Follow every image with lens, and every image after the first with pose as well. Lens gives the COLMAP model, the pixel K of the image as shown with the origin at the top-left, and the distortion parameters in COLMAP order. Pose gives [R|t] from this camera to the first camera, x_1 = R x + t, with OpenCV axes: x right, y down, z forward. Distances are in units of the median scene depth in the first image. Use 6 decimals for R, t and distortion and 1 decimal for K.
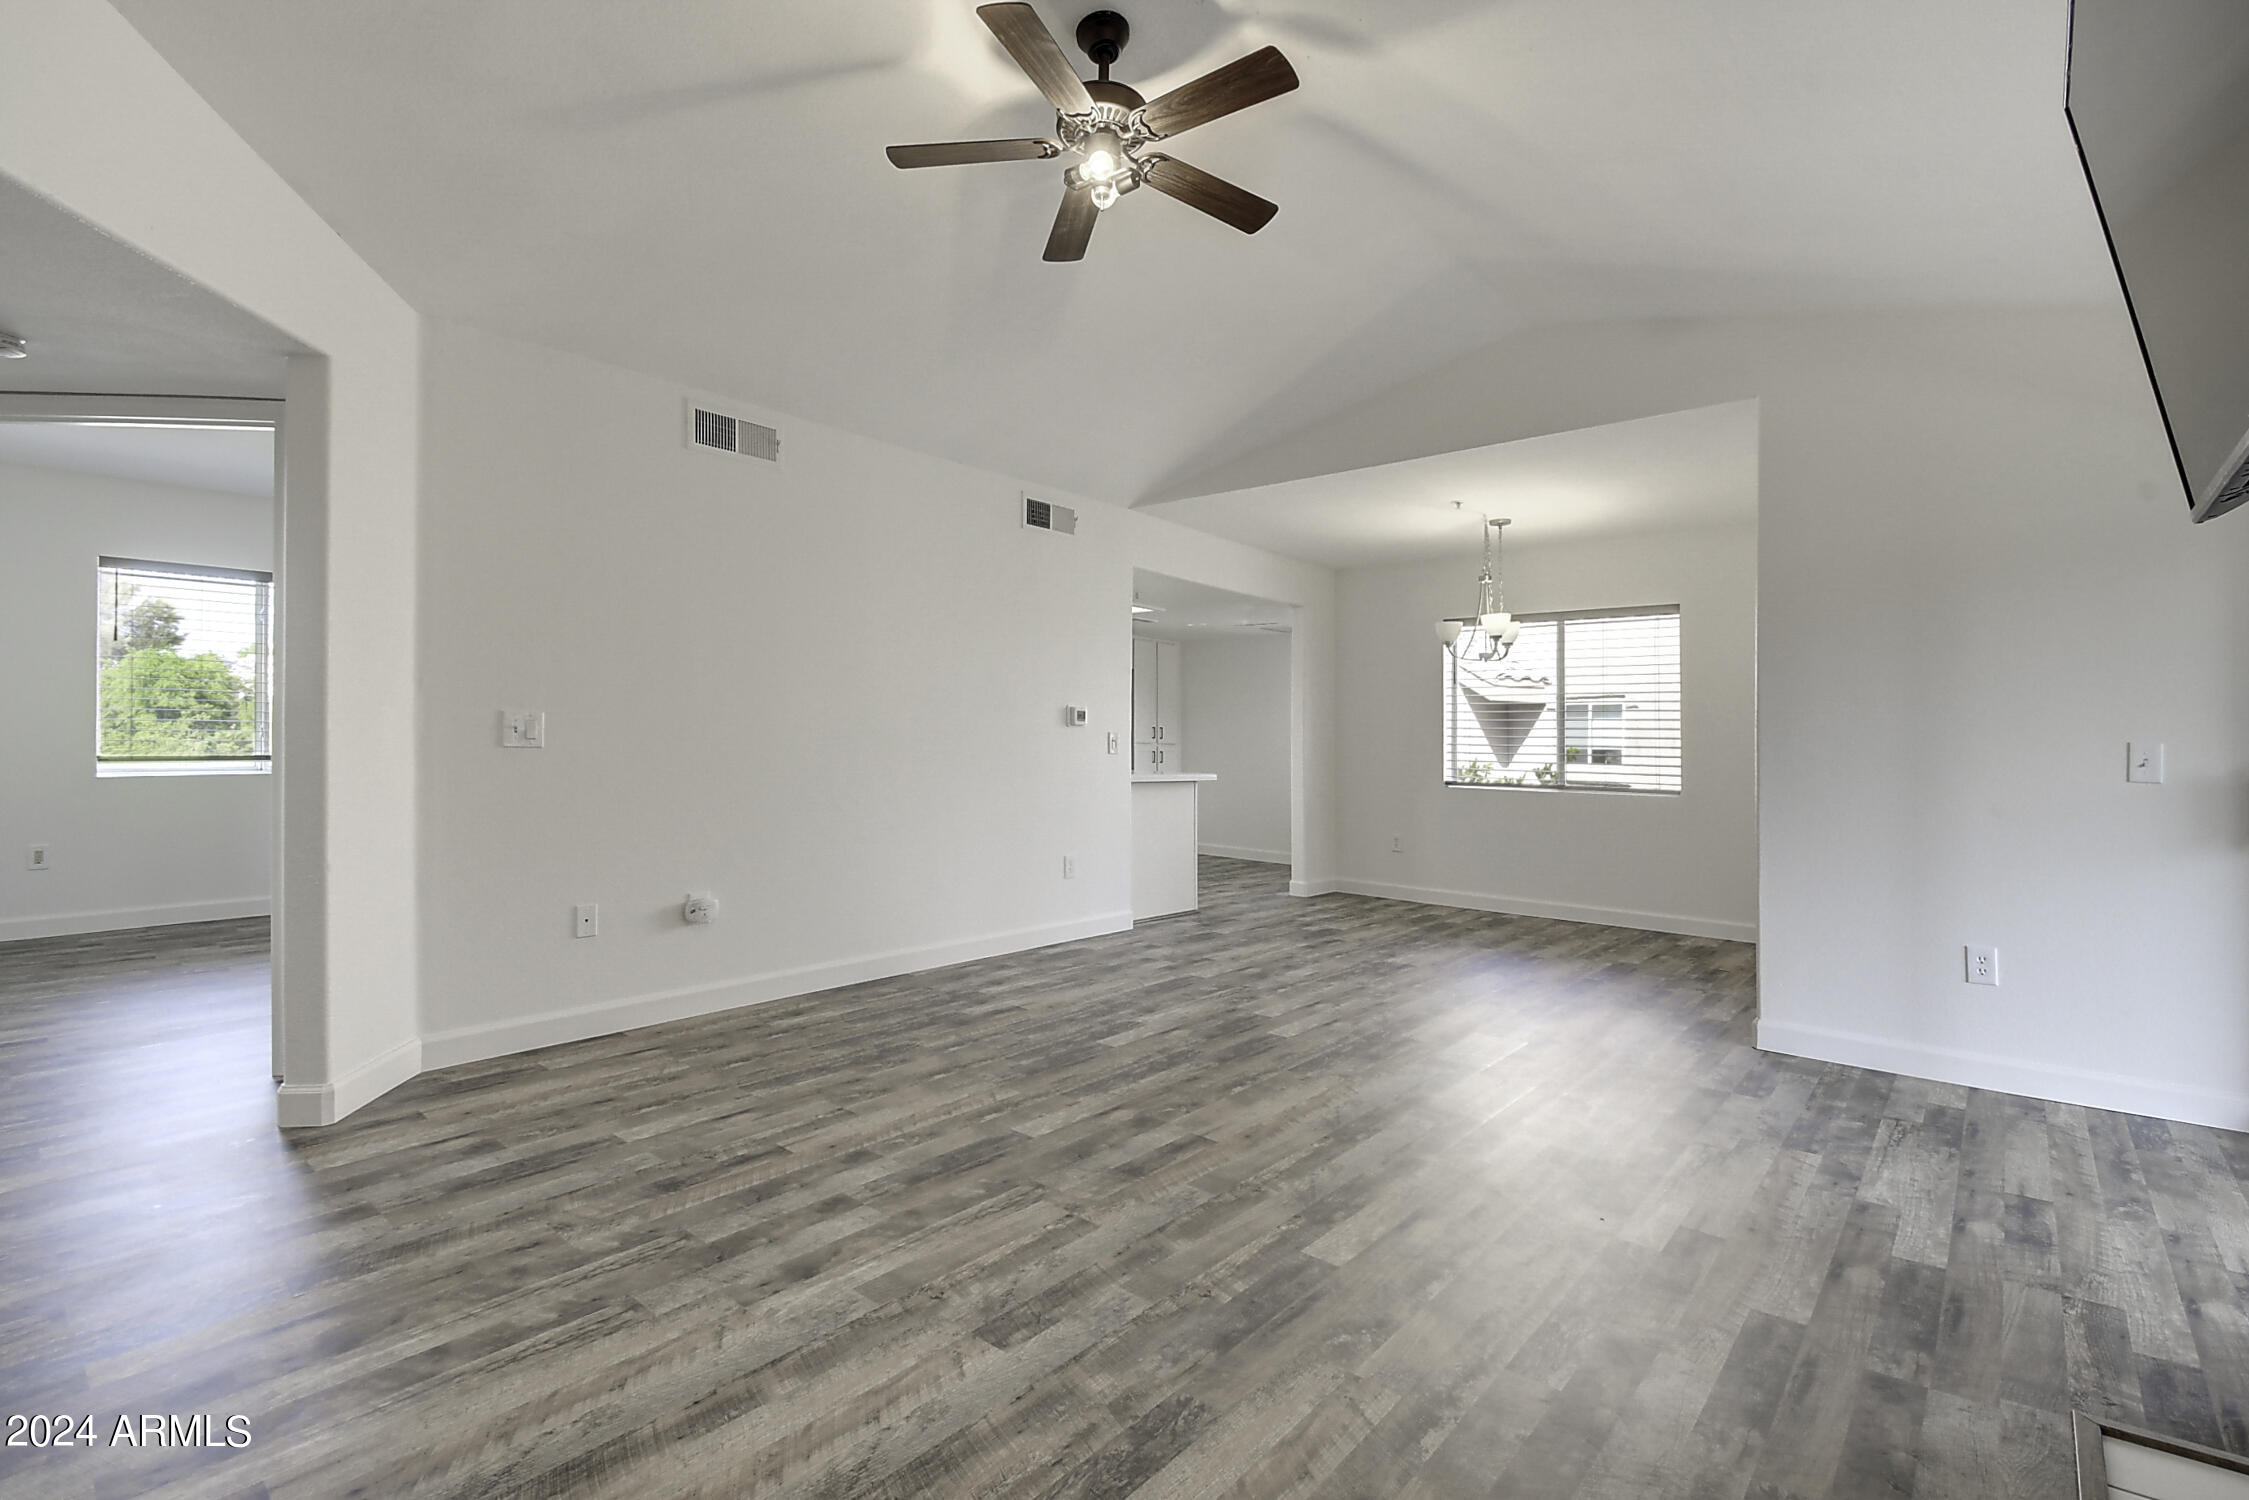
lens RADIAL K [[1012.9, 0, 1127.1], [0, 1012.9, 754.0], [0, 0, 1]] dist [0.011654, -0.020276]
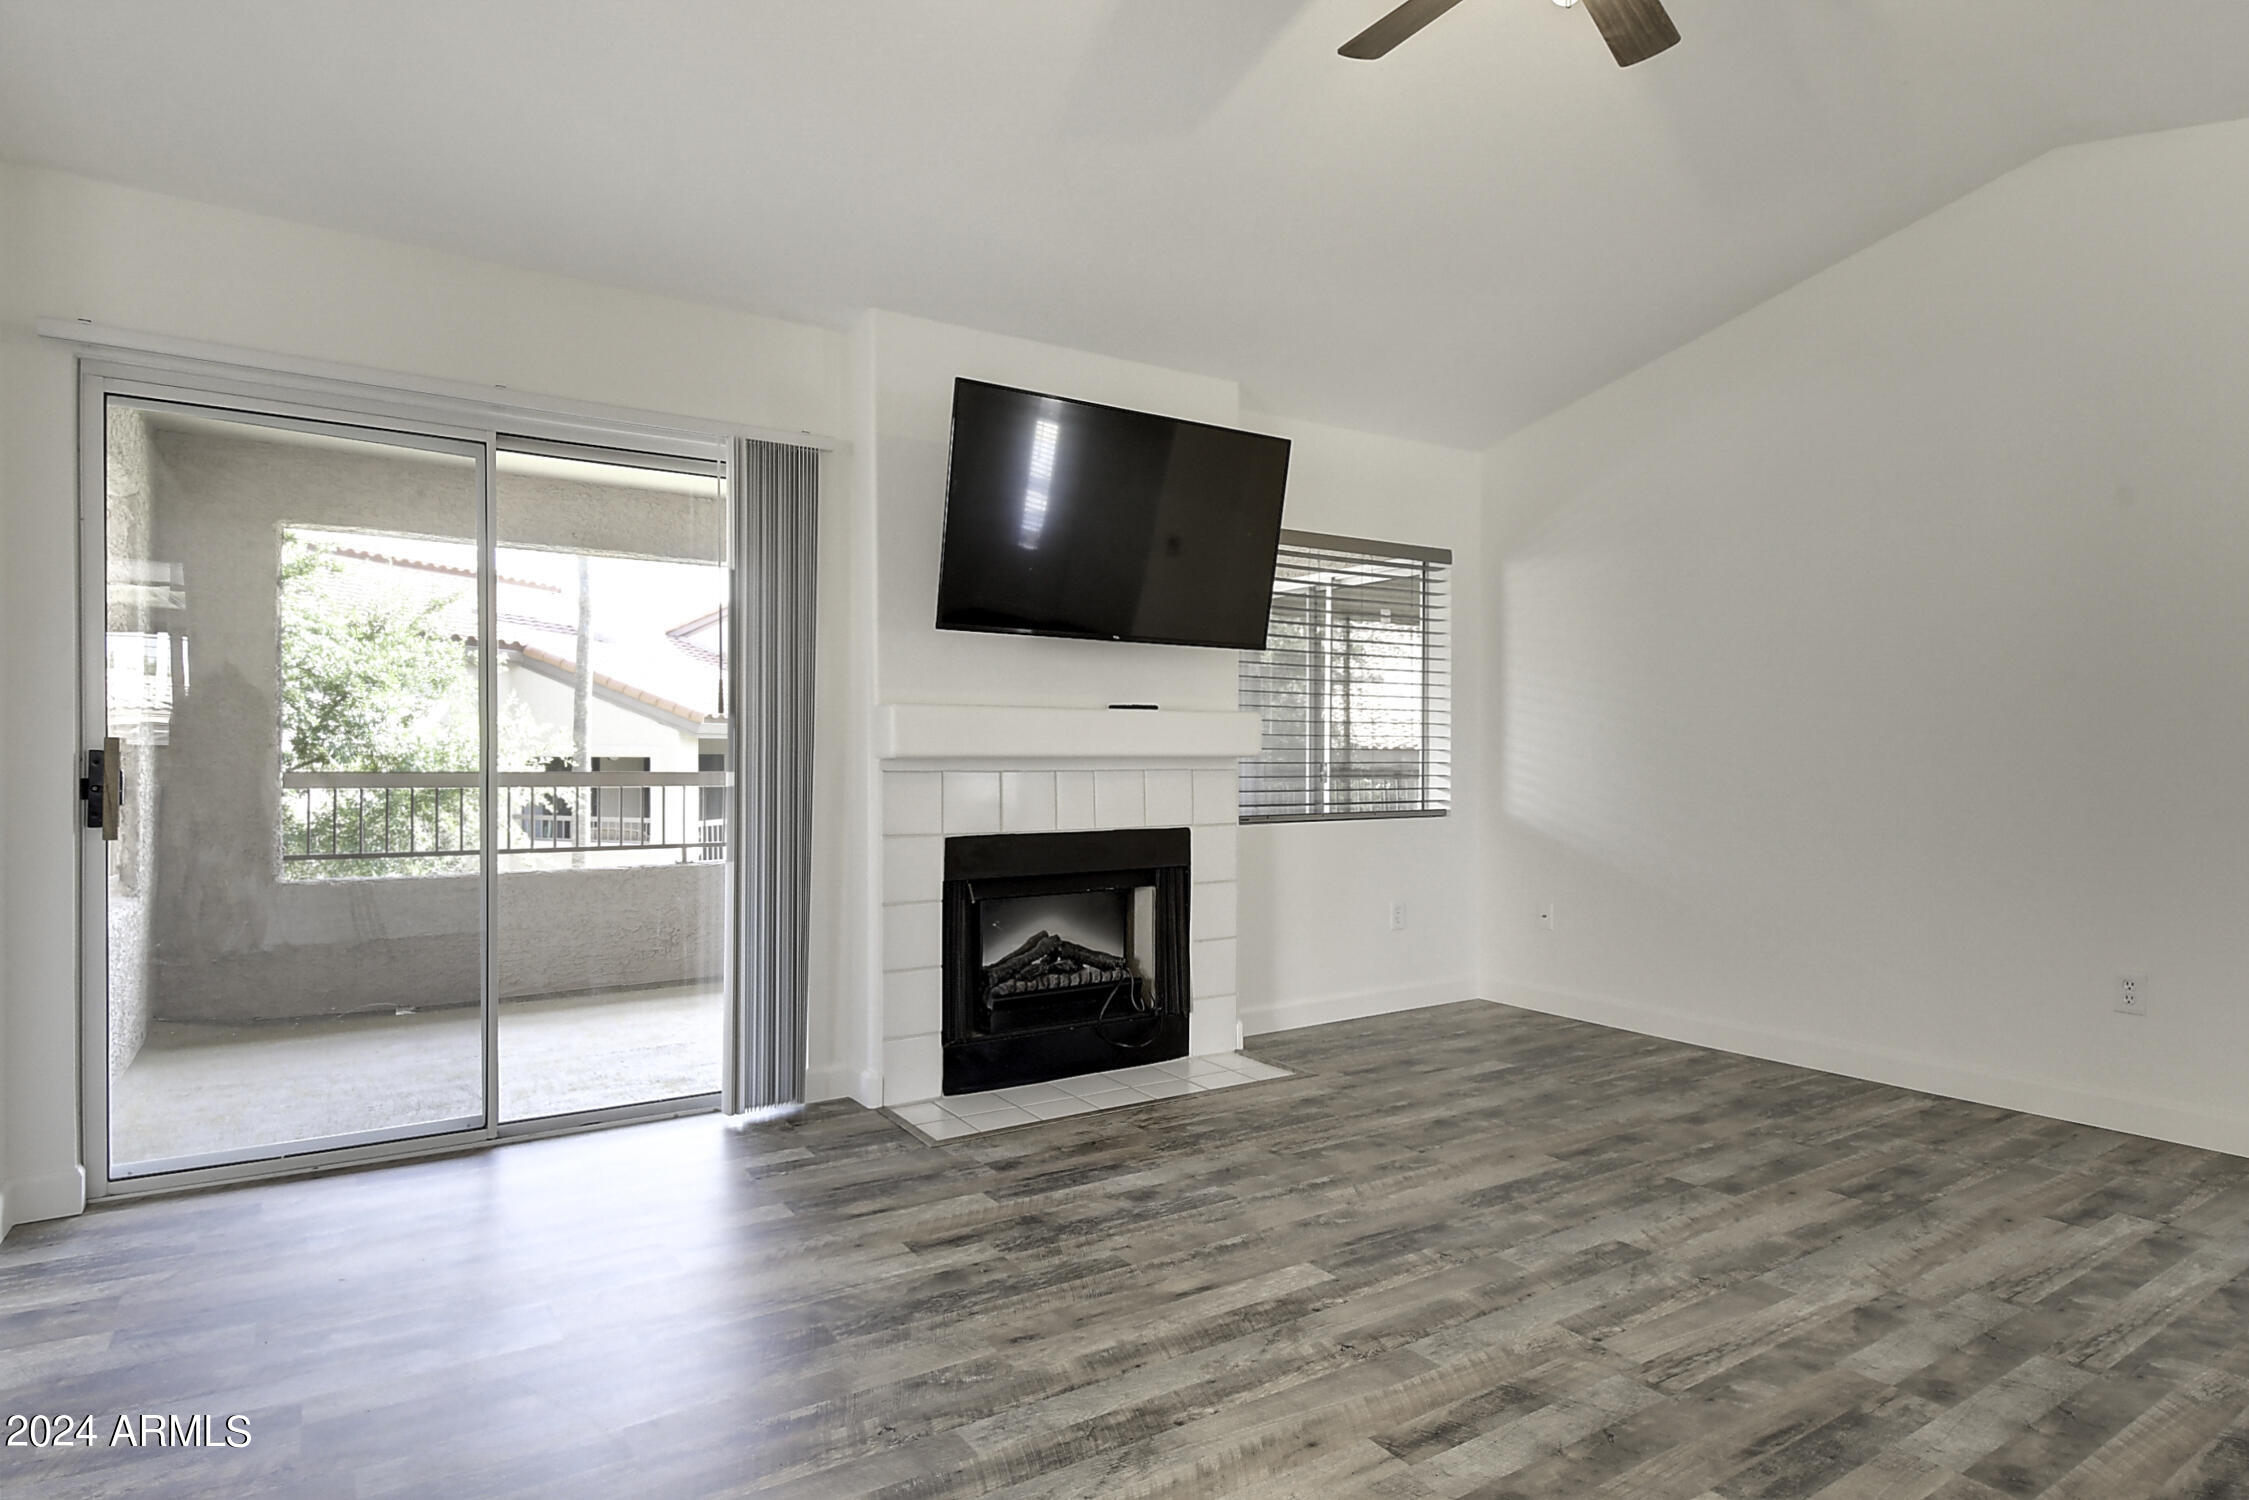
lens RADIAL K [[1239.4, 0, 1122.4], [0, 1239.4, 731.6], [0, 0, 1]] dist [0.007780, -0.022134]
pose [[-0.960000, -0.004986, 0.279955, 0.027925], [-0.007137, 0.999952, -0.006663, -0.022393], [-0.279909, -0.008394, -0.959990, 1.719737]]
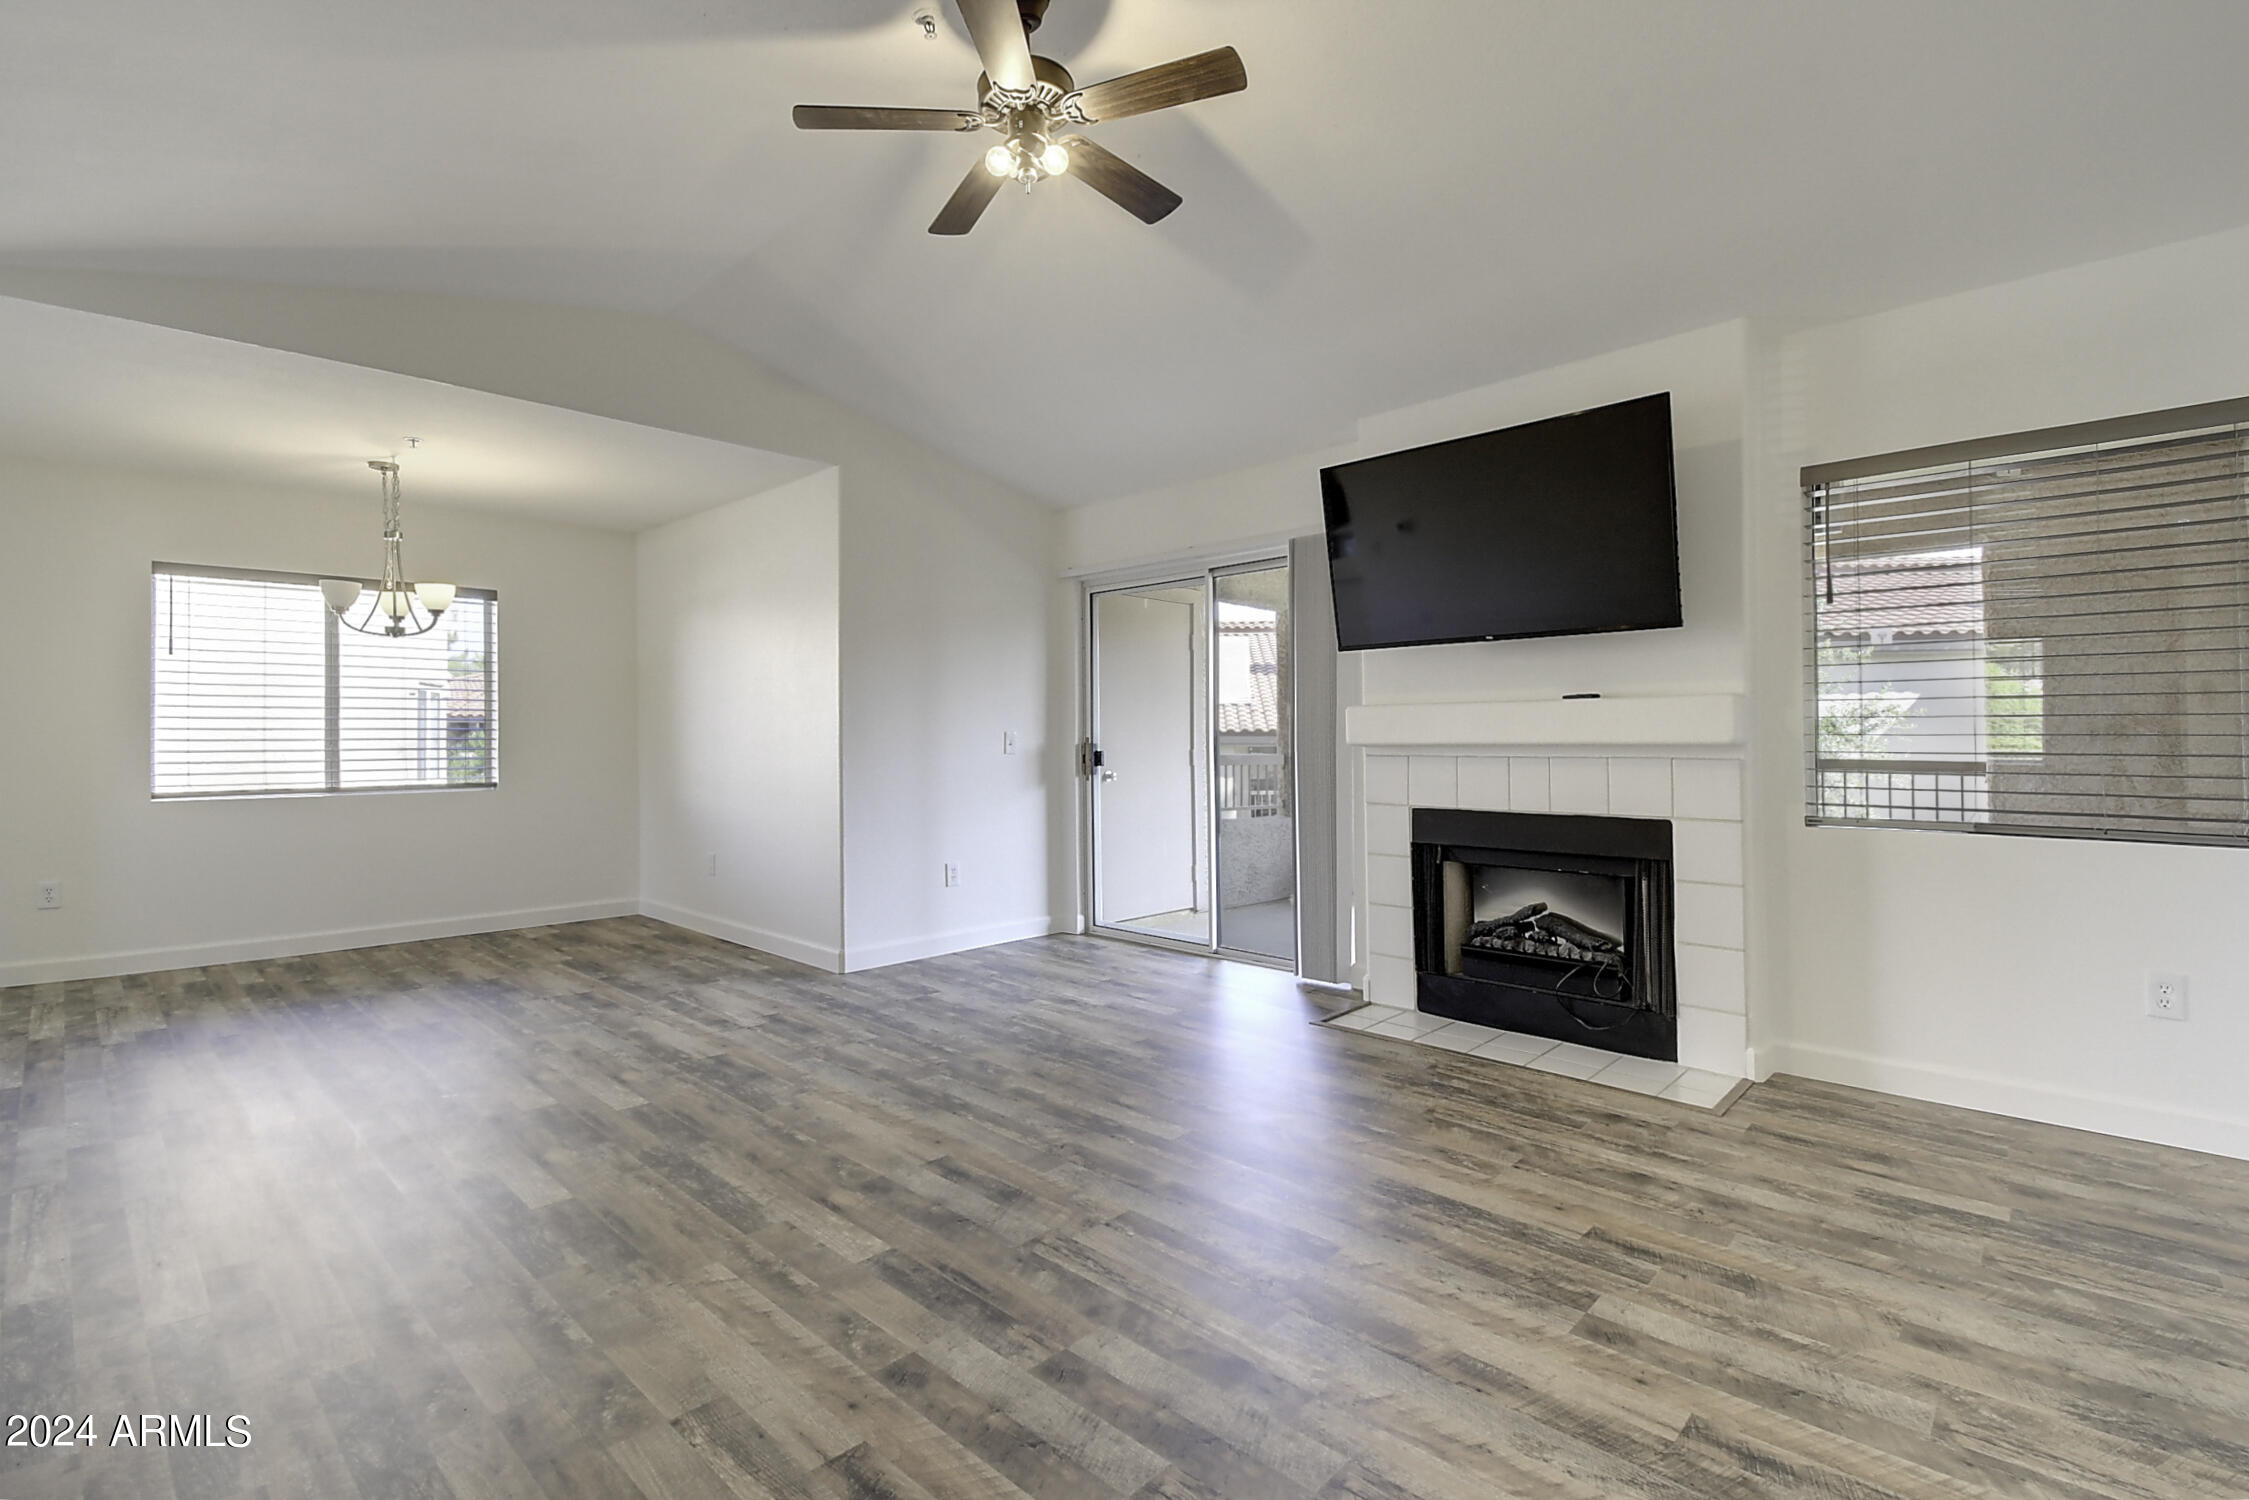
lens RADIAL K [[1029.9, 0, 1124.5], [0, 1029.9, 750.0], [0, 0, 1]] dist [0.027138, -0.023195]
pose [[0.041461, -0.022900, 0.998878, -0.885288], [0.008116, 0.999712, 0.022583, -0.030249], [-0.999107, 0.007170, 0.041635, 0.776800]]
